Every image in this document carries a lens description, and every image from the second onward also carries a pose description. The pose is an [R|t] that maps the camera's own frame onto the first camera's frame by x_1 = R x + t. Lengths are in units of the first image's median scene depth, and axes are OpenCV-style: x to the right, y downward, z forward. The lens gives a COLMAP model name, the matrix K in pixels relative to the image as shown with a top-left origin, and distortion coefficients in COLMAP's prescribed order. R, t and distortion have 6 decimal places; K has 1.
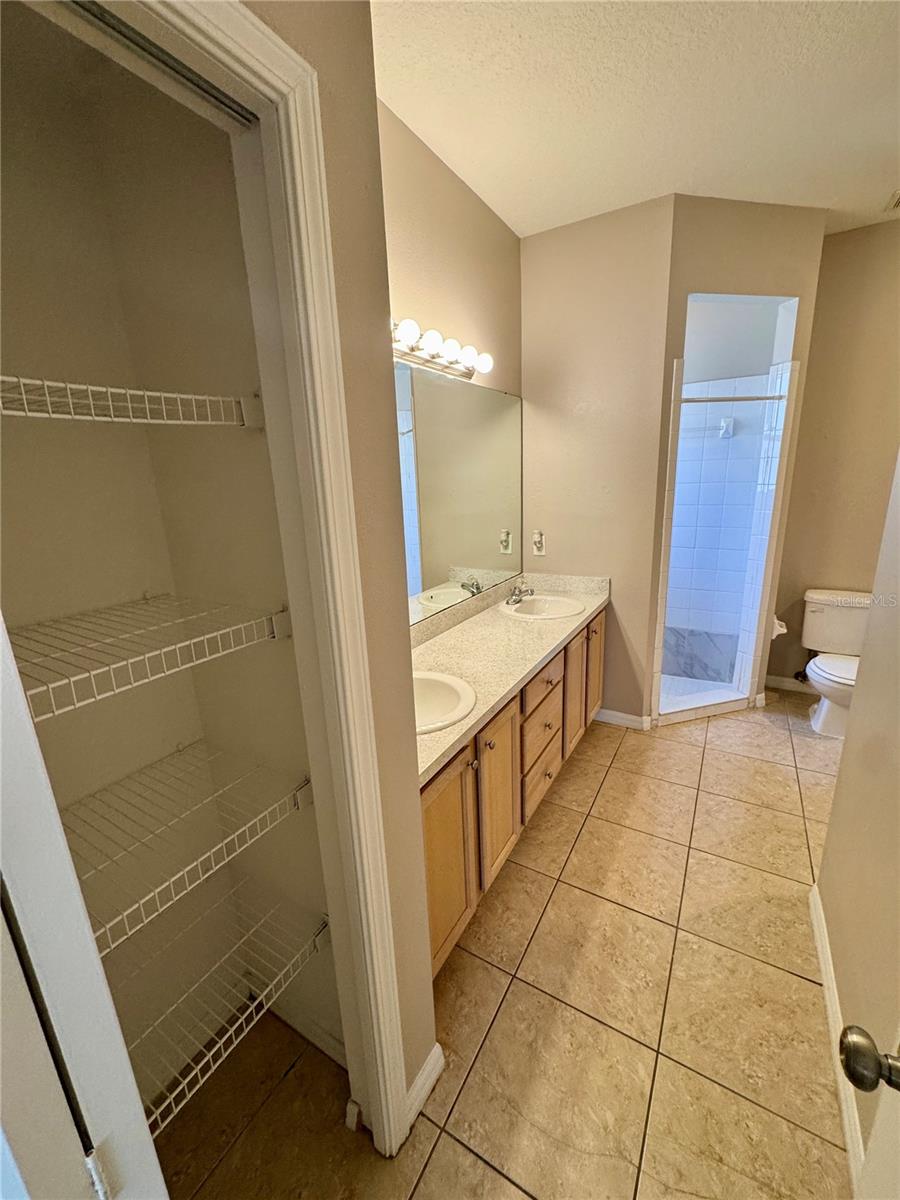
lens RADIAL K [[482.0, 0, 452.2], [0, 482.0, 599.7], [0, 0, 1]] dist [-0.001241, -0.000032]
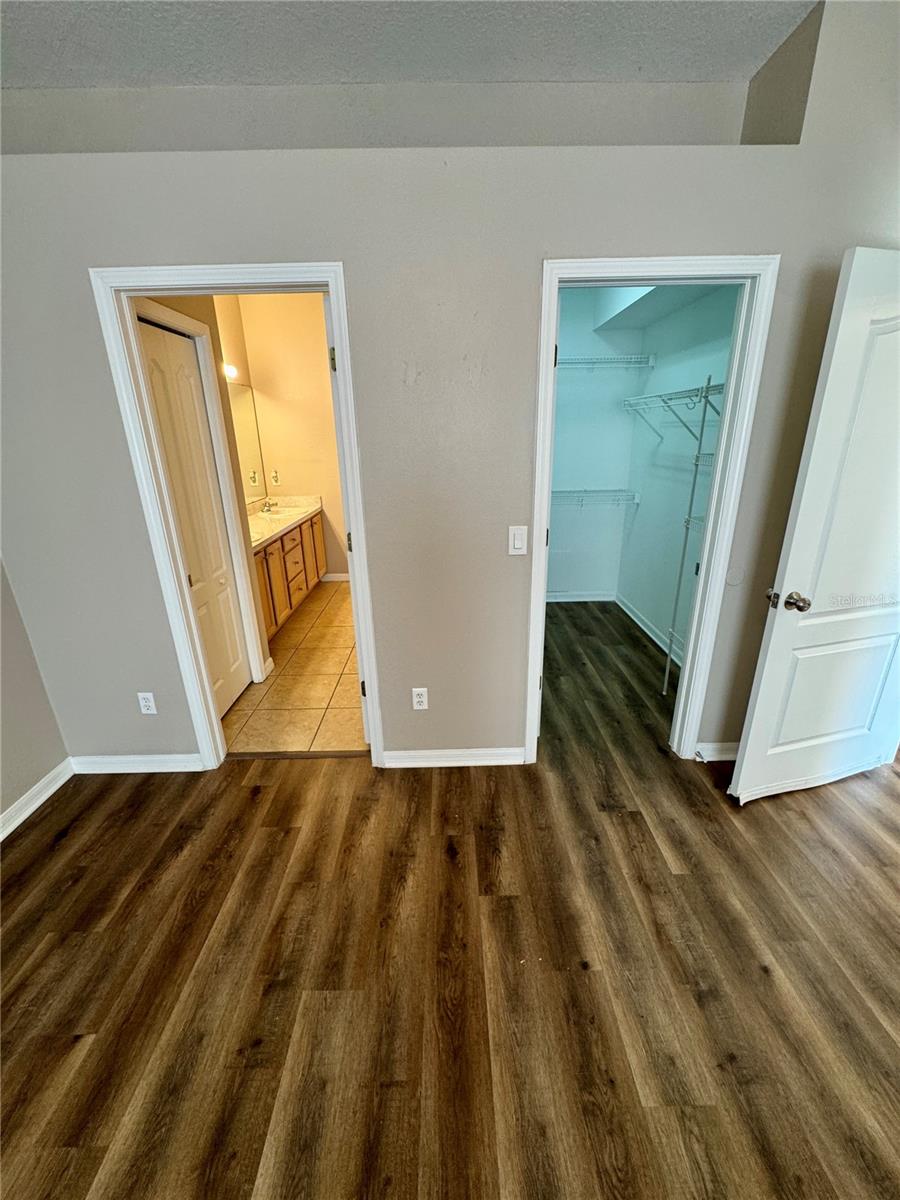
lens RADIAL K [[482.0, 0, 452.2], [0, 482.0, 599.7], [0, 0, 1]] dist [-0.001241, -0.000032]
pose [[0.852590, -0.149654, 0.500694, -0.210650], [0.116501, 0.988437, 0.097057, 0.224390], [-0.509429, -0.024419, 0.860166, -0.807211]]
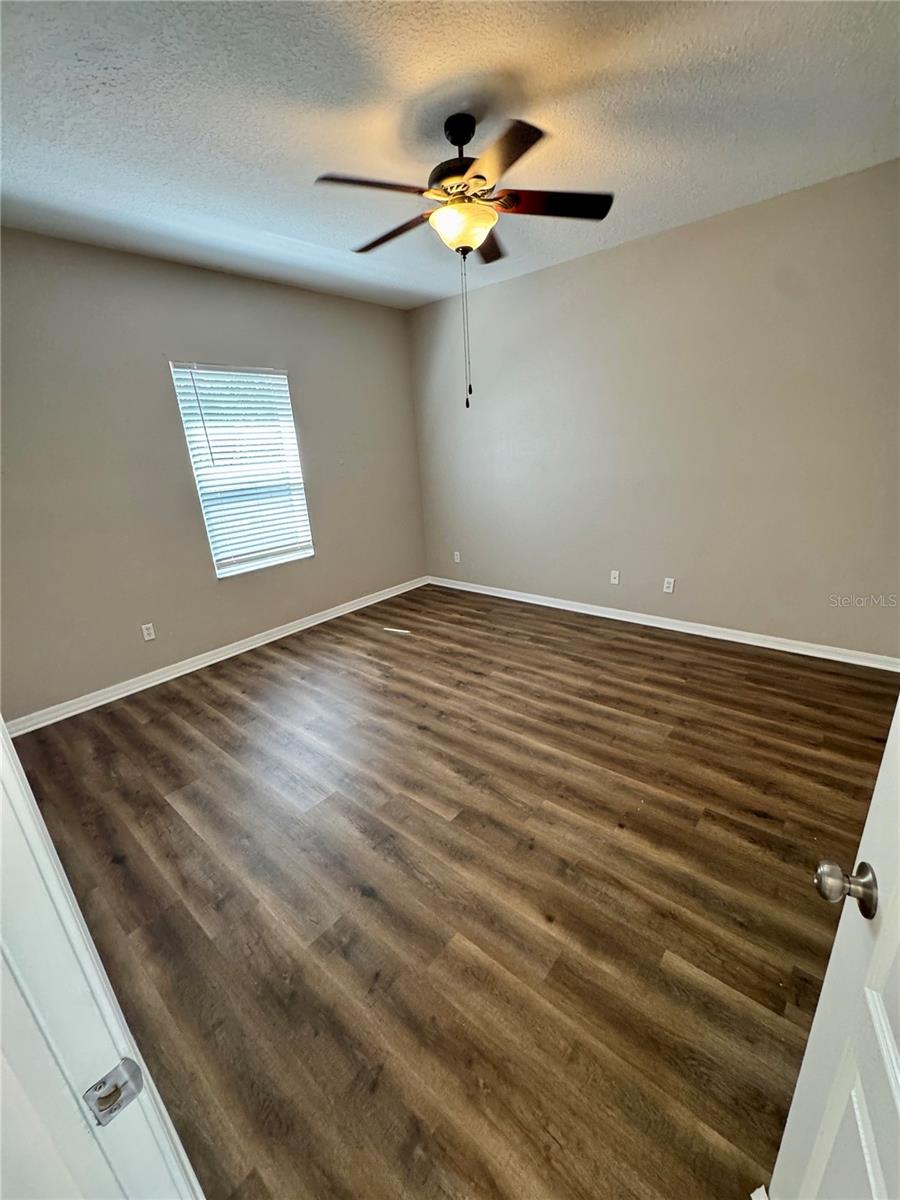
lens RADIAL K [[482.0, 0, 452.2], [0, 482.0, 599.7], [0, 0, 1]] dist [-0.001241, -0.000032]
pose [[-0.167589, 0.356848, -0.919007, 0.710963], [-0.187310, 0.903685, 0.385056, 0.156057], [0.967899, 0.236670, -0.084607, -0.697666]]
